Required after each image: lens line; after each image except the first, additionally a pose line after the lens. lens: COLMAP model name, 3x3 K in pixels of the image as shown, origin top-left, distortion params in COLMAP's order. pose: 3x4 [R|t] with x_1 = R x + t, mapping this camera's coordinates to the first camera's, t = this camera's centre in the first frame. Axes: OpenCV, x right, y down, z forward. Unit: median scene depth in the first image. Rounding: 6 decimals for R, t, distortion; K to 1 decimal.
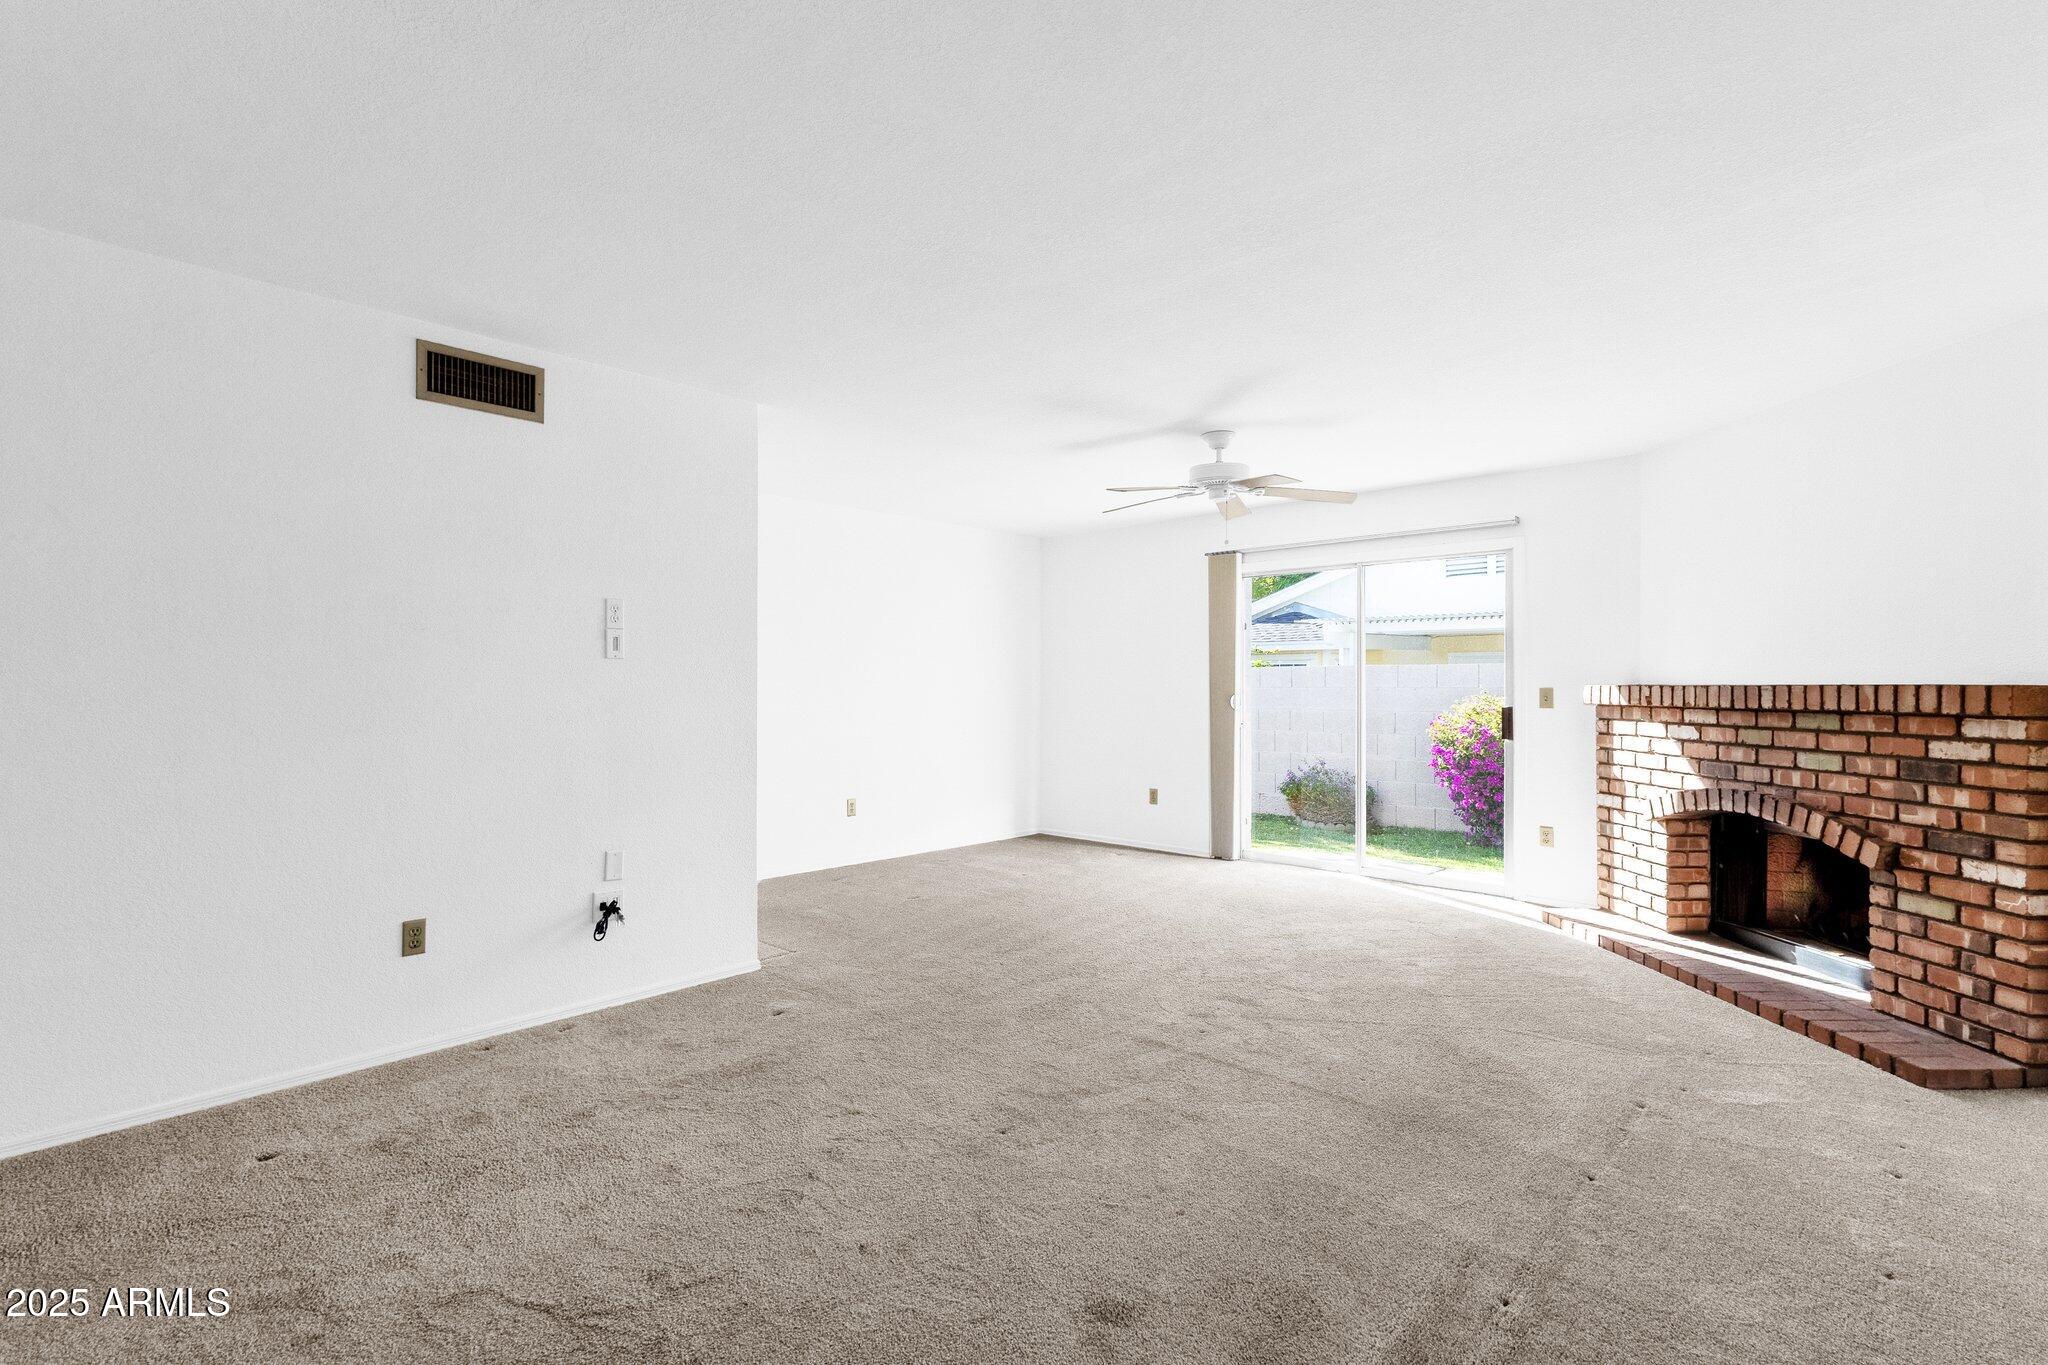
lens RADIAL K [[934.5, 0, 1018.8], [0, 934.5, 681.6], [0, 0, 1]] dist [-0.000461, -0.001242]
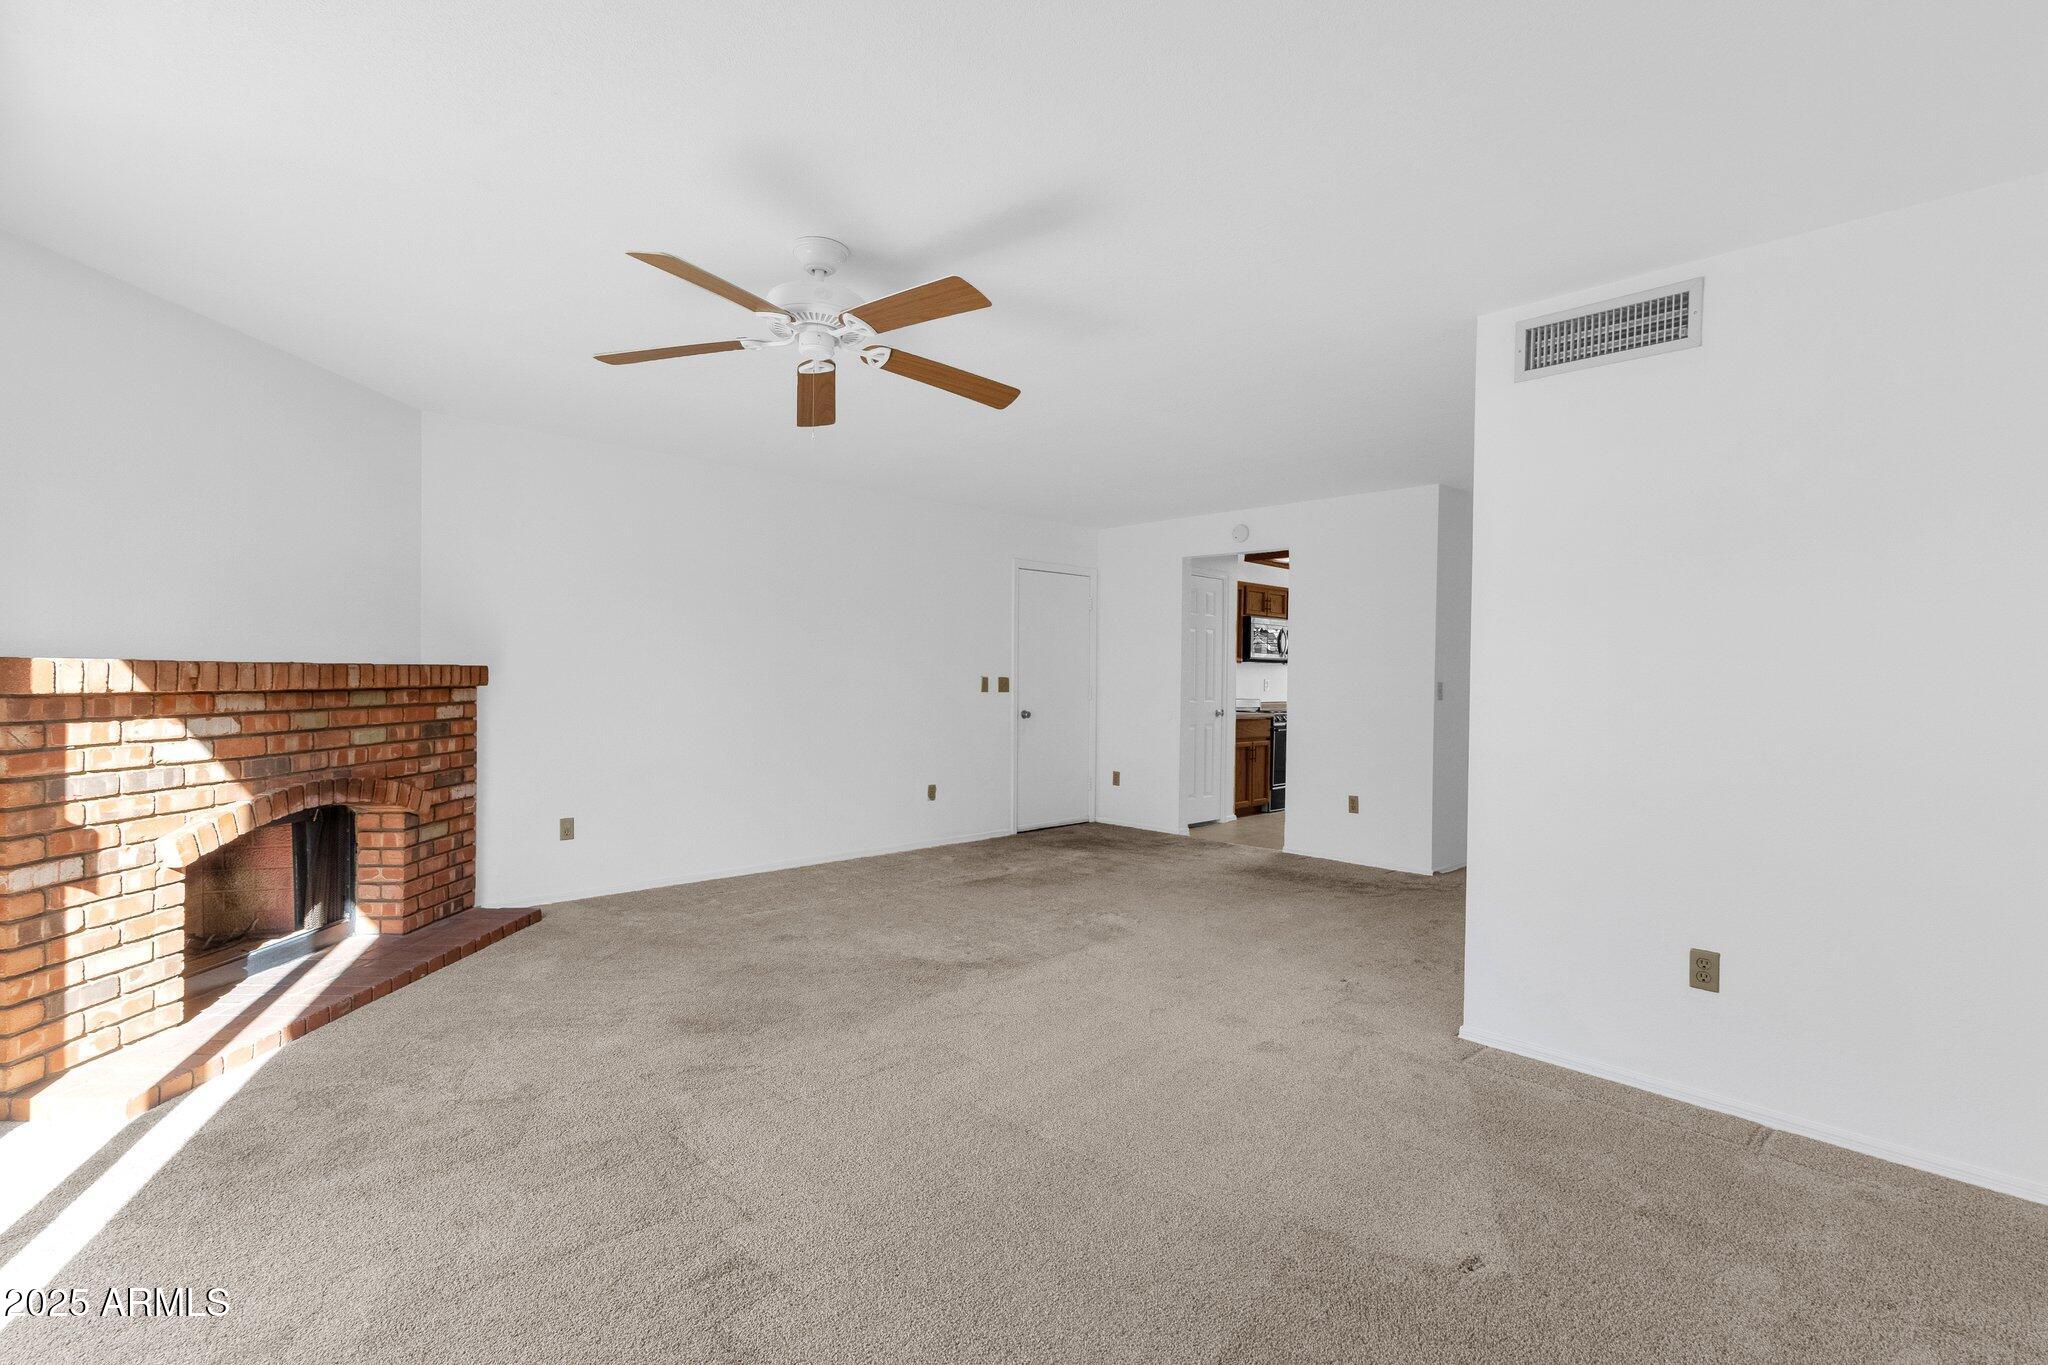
lens RADIAL K [[934.5, 0, 1018.8], [0, 934.5, 681.6], [0, 0, 1]] dist [-0.000461, -0.001242]
pose [[-0.998707, -0.014995, 0.048582, 0.066820], [-0.014894, 0.999886, 0.002435, 0.009943], [-0.048613, 0.001708, -0.998816, 2.016866]]
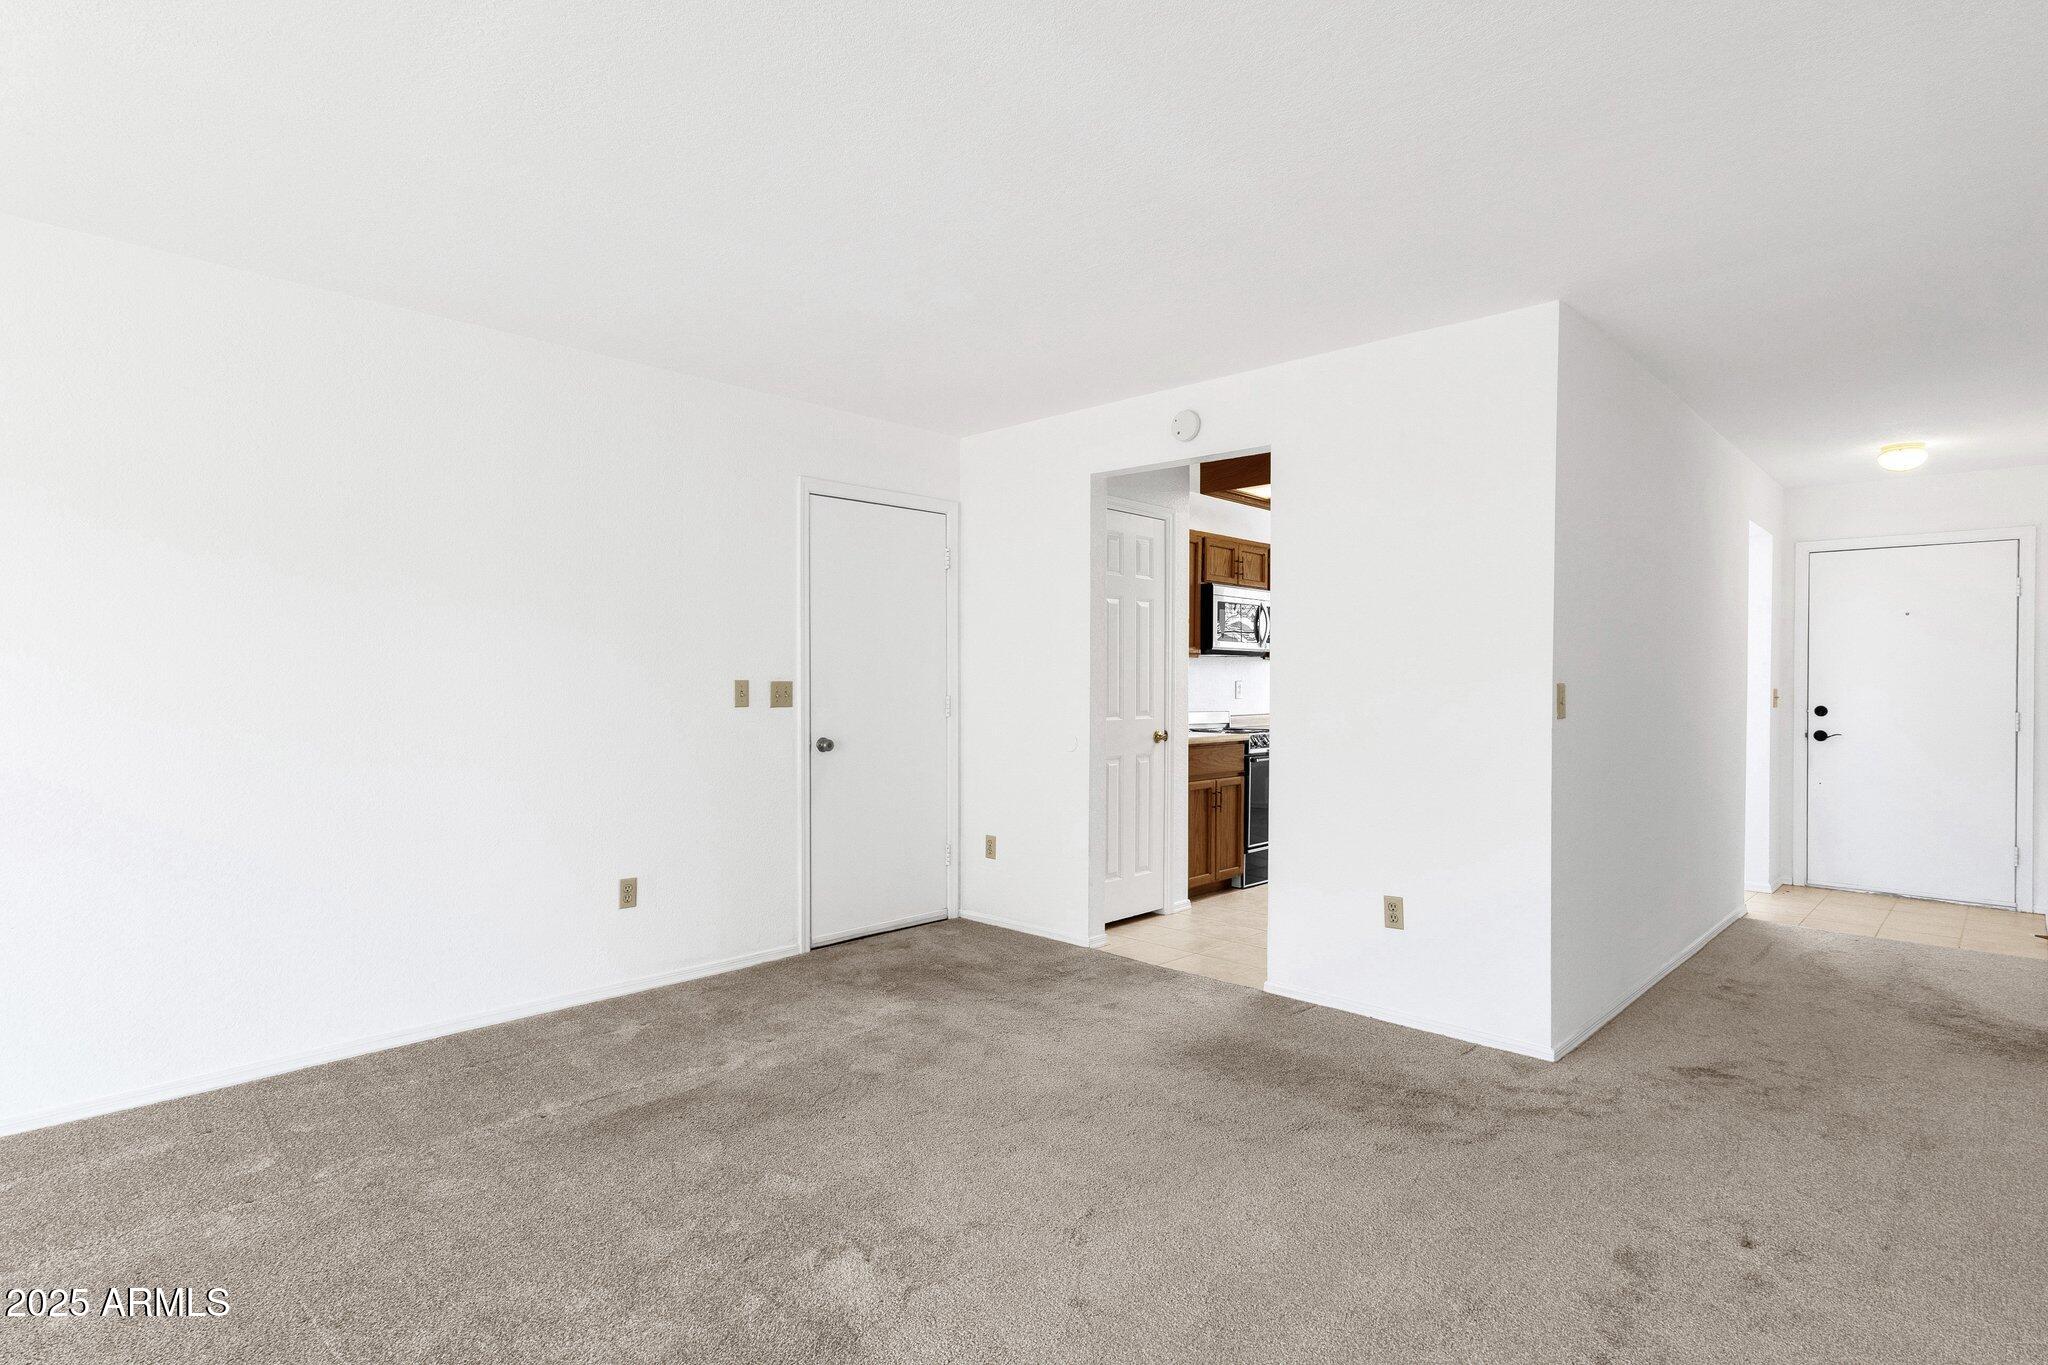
lens RADIAL K [[1000.9, 0, 1019.4], [0, 1000.9, 682.5], [0, 0, 1]] dist [0.002532, 0.000052]
pose [[-0.999886, -0.007858, 0.012858, -0.110278], [-0.007868, 0.999969, -0.000758, 0.006527], [-0.012852, -0.000860, -0.999917, 1.258238]]
